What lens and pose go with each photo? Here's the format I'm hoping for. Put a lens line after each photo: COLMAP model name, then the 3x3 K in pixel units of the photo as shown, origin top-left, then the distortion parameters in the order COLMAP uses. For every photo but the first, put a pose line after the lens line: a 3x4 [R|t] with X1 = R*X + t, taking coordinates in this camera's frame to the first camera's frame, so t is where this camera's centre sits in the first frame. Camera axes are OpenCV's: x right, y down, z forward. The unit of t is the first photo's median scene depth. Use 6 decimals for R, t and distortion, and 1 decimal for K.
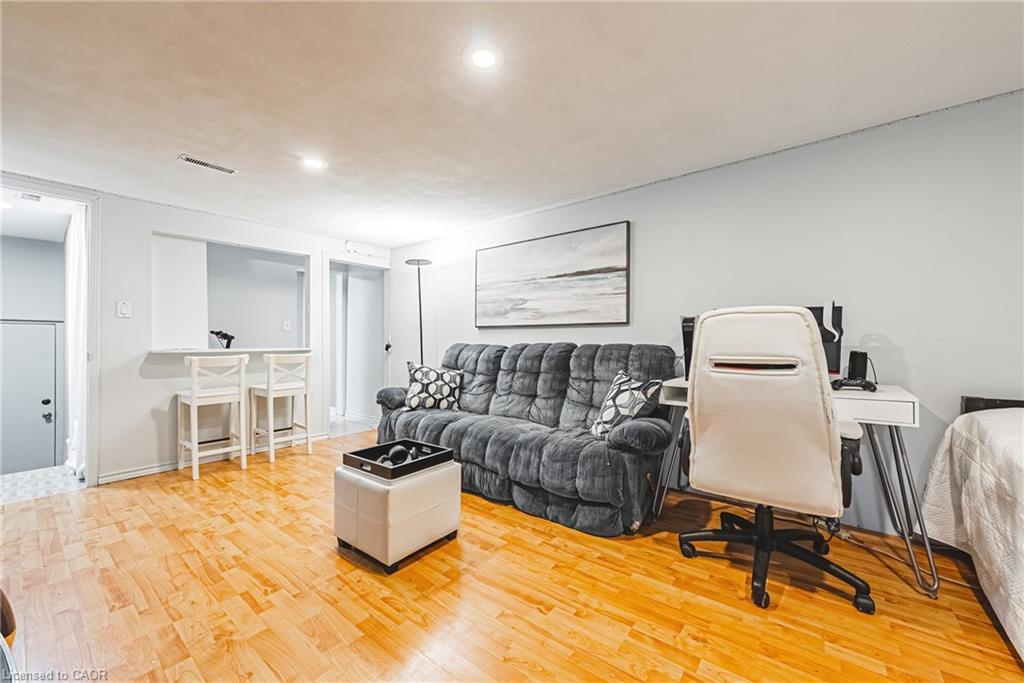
lens RADIAL K [[386.5, 0, 536.1], [0, 386.5, 341.2], [0, 0, 1]] dist [-0.001414, -0.000398]
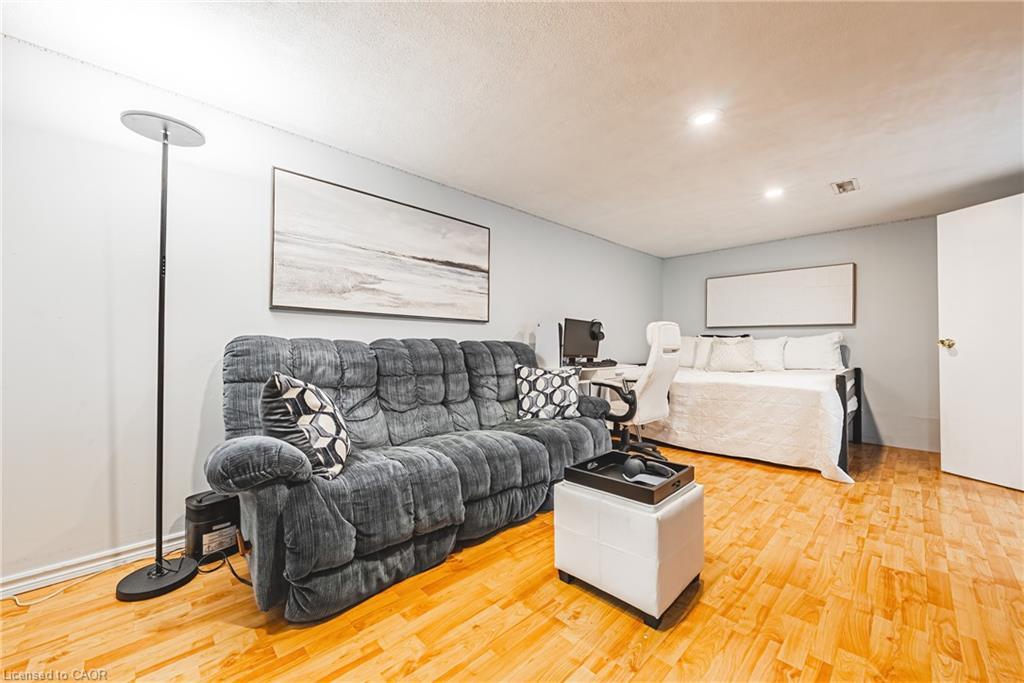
lens RADIAL K [[371.0, 0, 512.0], [0, 371.0, 341.5], [0, 0, 1]] dist [0.017243, 0.000076]
pose [[0.190413, 0.001016, 0.981704, -0.738655], [-0.019045, 0.999815, 0.002659, 0.005986], [-0.981519, -0.019203, 0.190397, 0.682191]]
